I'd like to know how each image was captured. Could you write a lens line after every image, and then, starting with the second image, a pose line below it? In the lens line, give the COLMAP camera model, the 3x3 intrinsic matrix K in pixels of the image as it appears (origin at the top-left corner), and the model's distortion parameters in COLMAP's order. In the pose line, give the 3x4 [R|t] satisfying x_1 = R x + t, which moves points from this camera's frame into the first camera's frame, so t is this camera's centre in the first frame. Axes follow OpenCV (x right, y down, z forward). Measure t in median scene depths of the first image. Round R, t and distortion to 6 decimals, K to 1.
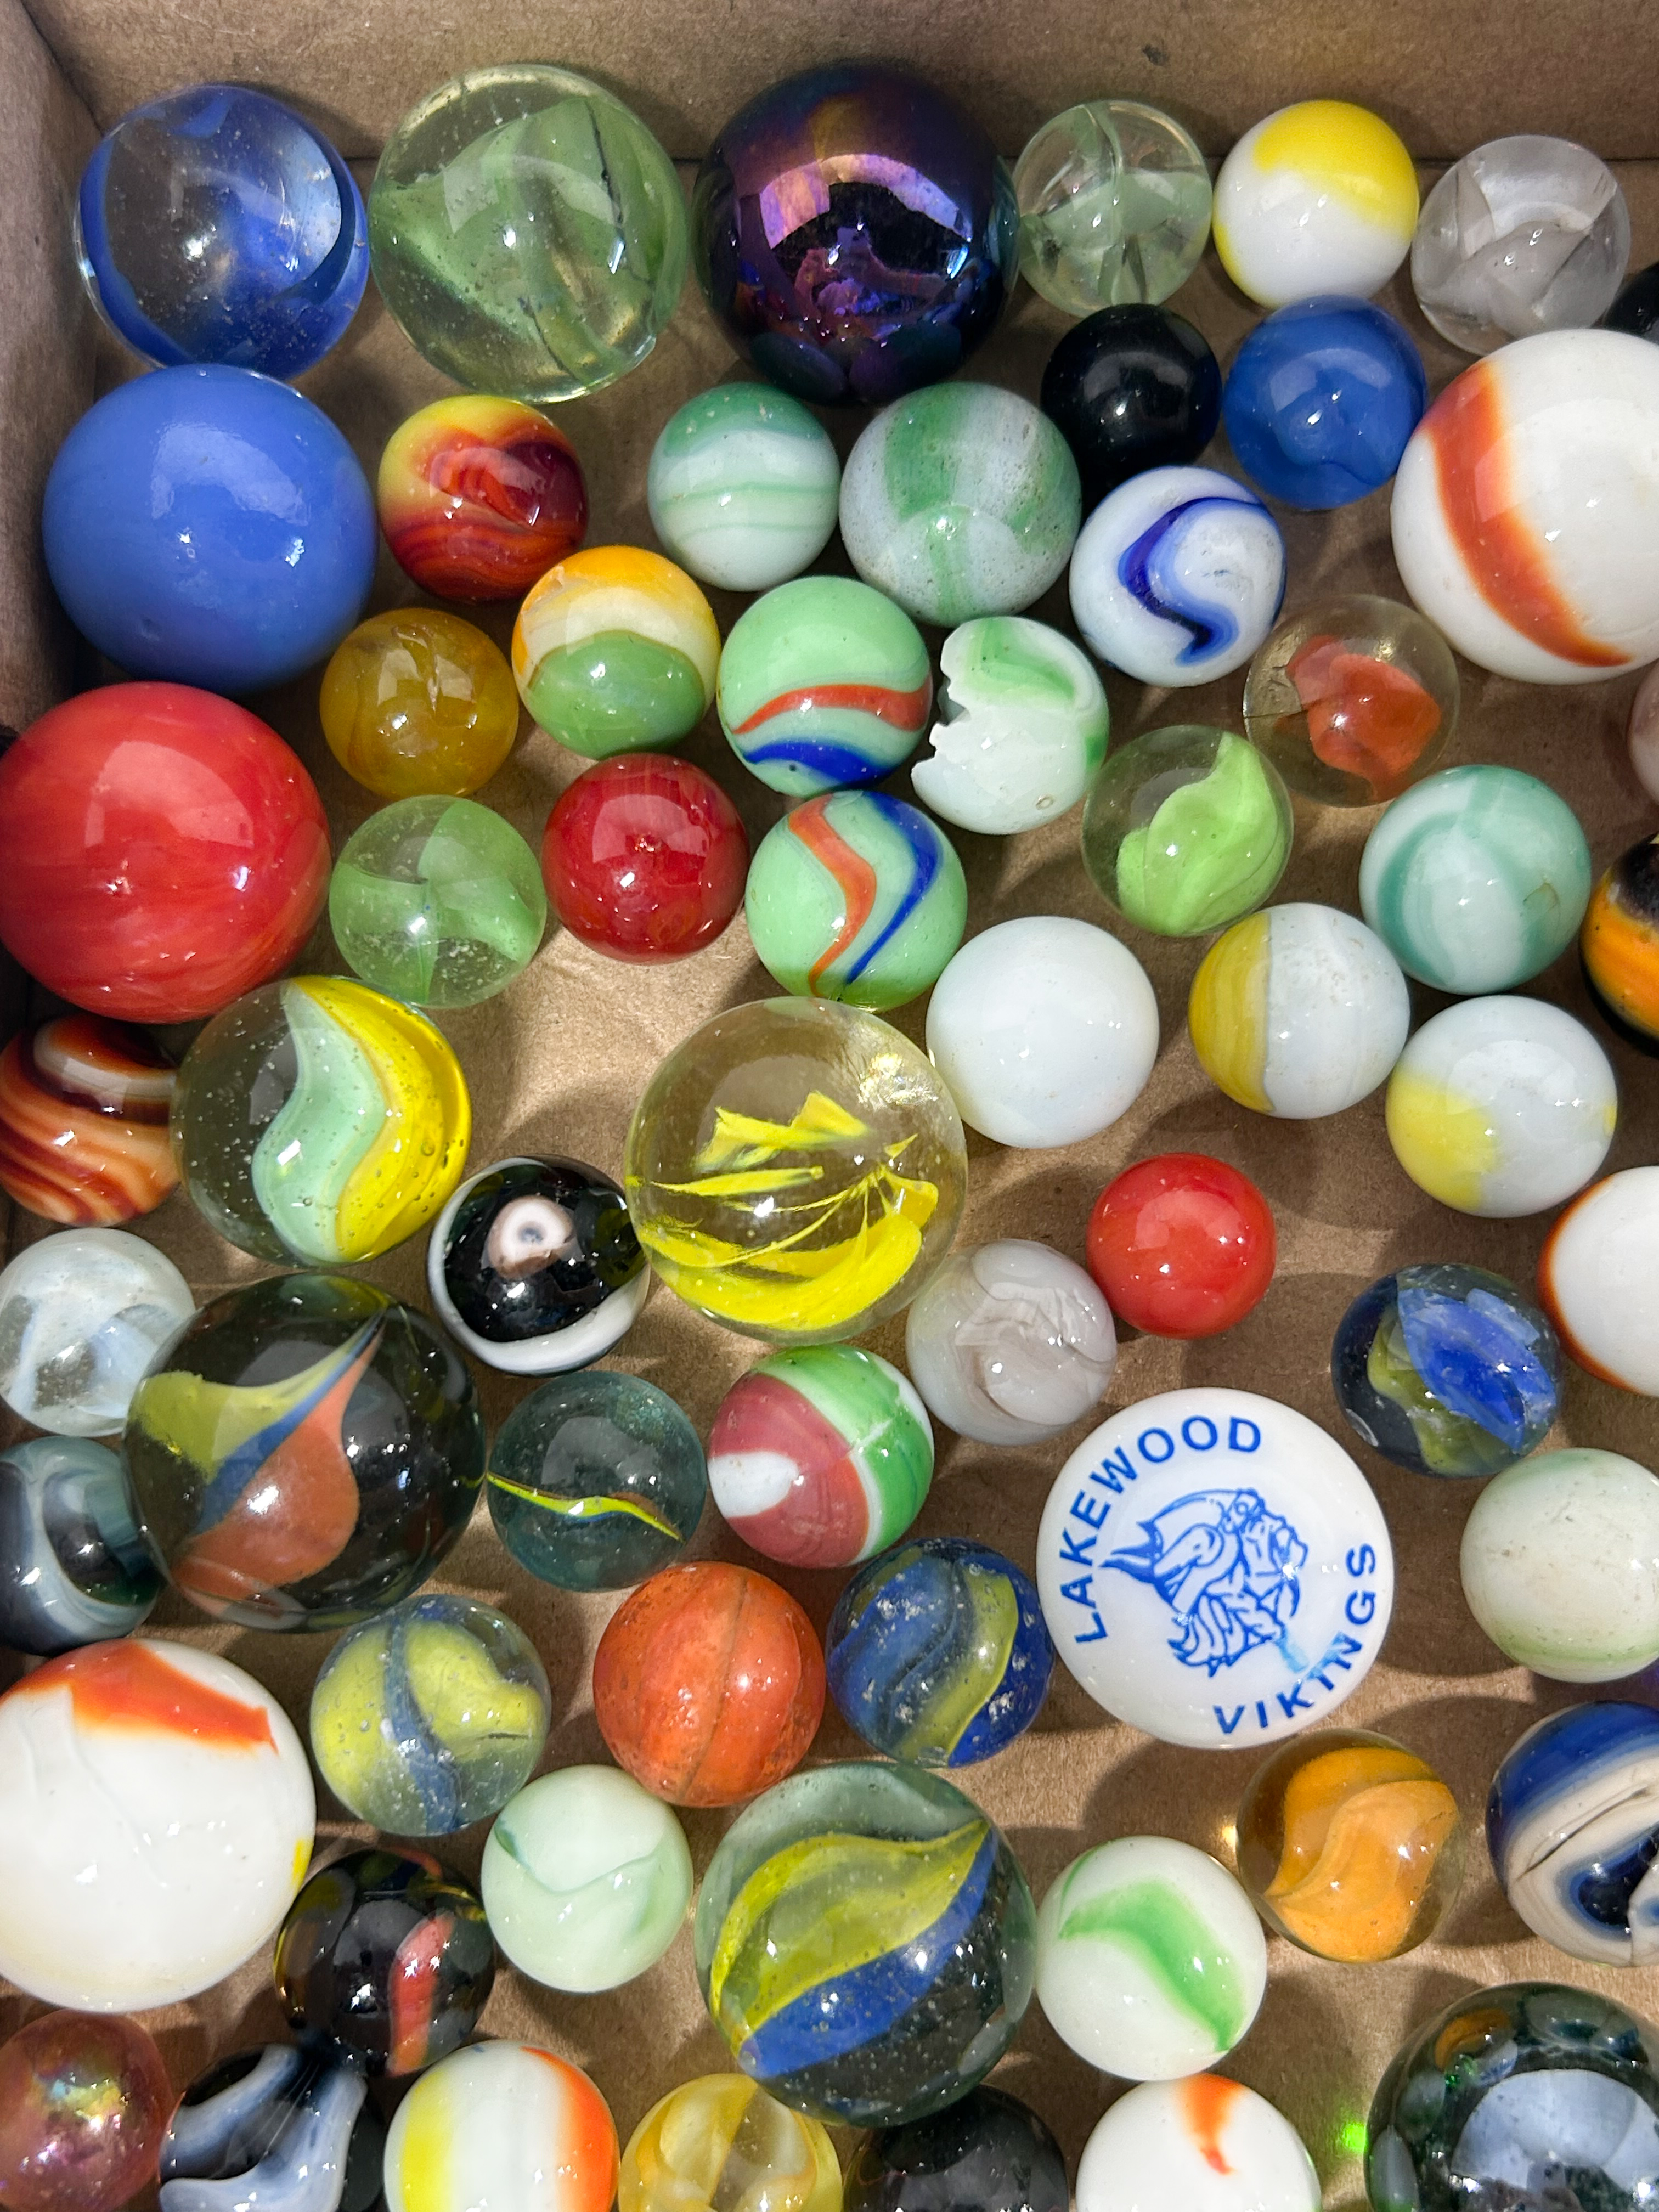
lens RADIAL K [[2293.3, 0, 829.5], [0, 2293.3, 1106.0], [0, 0, 1]] dist [0.172789, -0.653333]
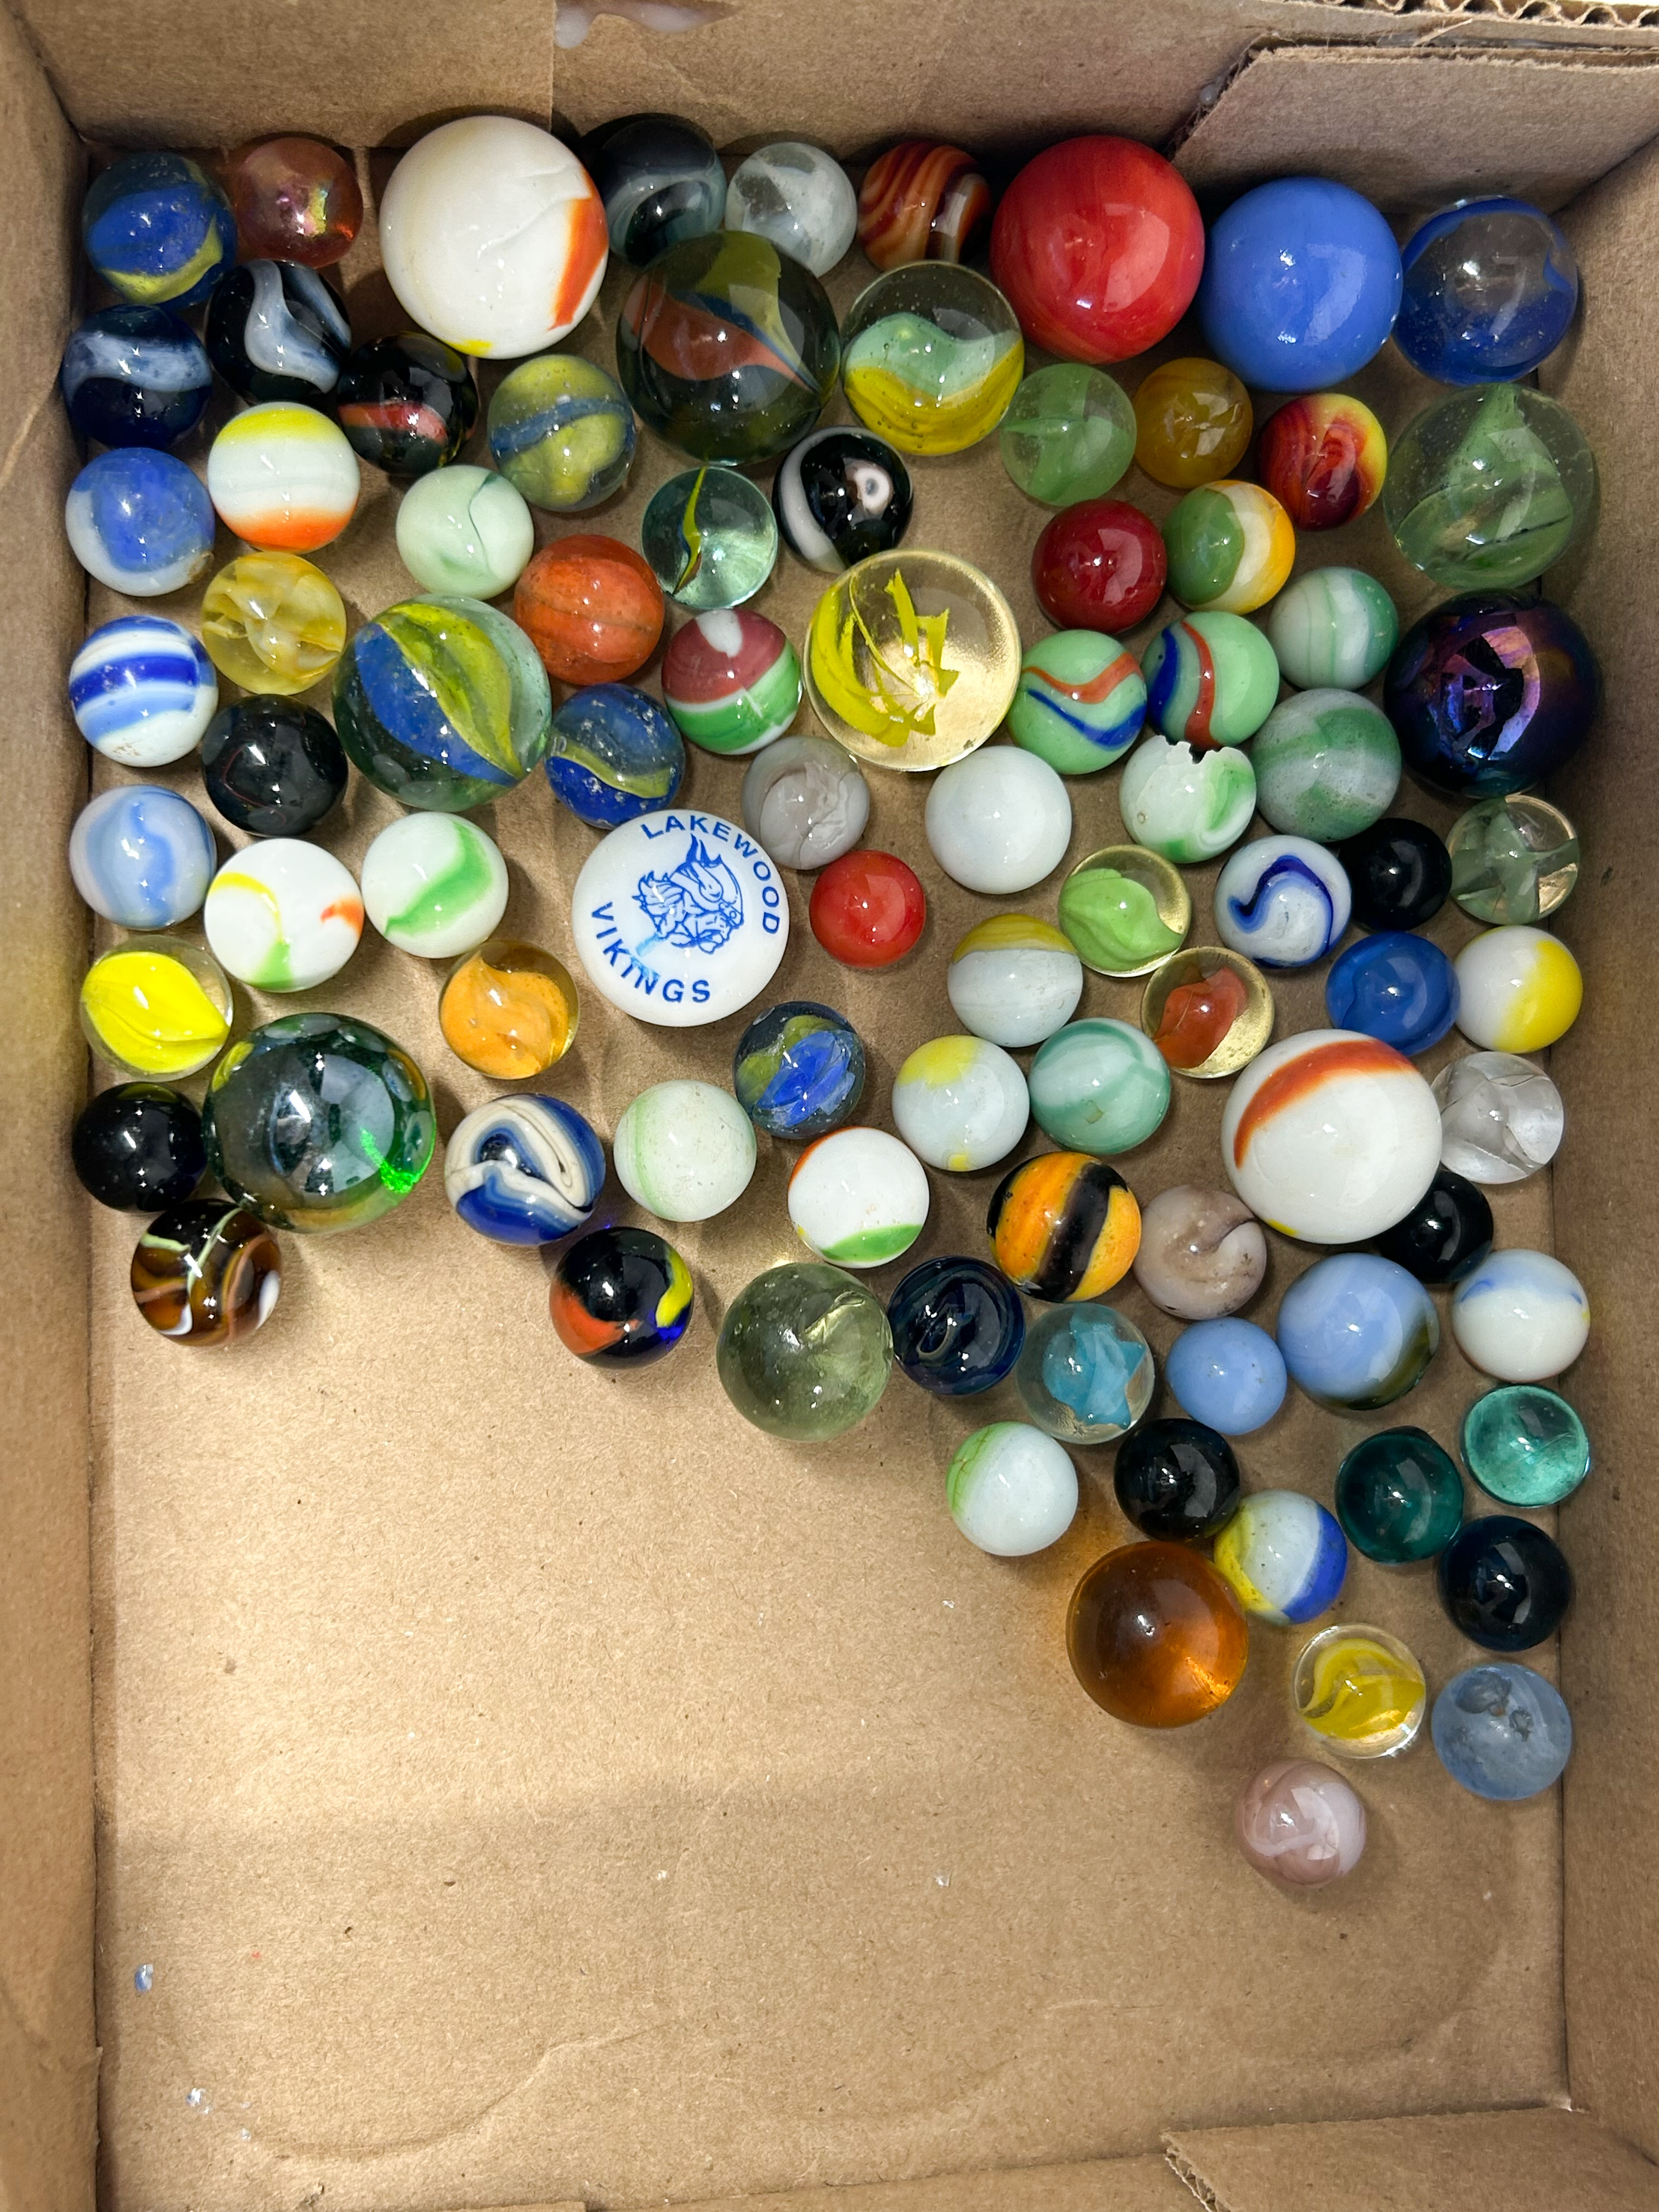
lens RADIAL K [[2293.3, 0, 829.5], [0, 2293.3, 1106.0], [0, 0, 1]] dist [0.172789, -0.653333]
pose [[0.029346, 0.998923, 0.035950, 0.239380], [-0.998270, 0.031122, -0.049893, 0.177210], [-0.050958, -0.034424, 0.998107, -0.612674]]
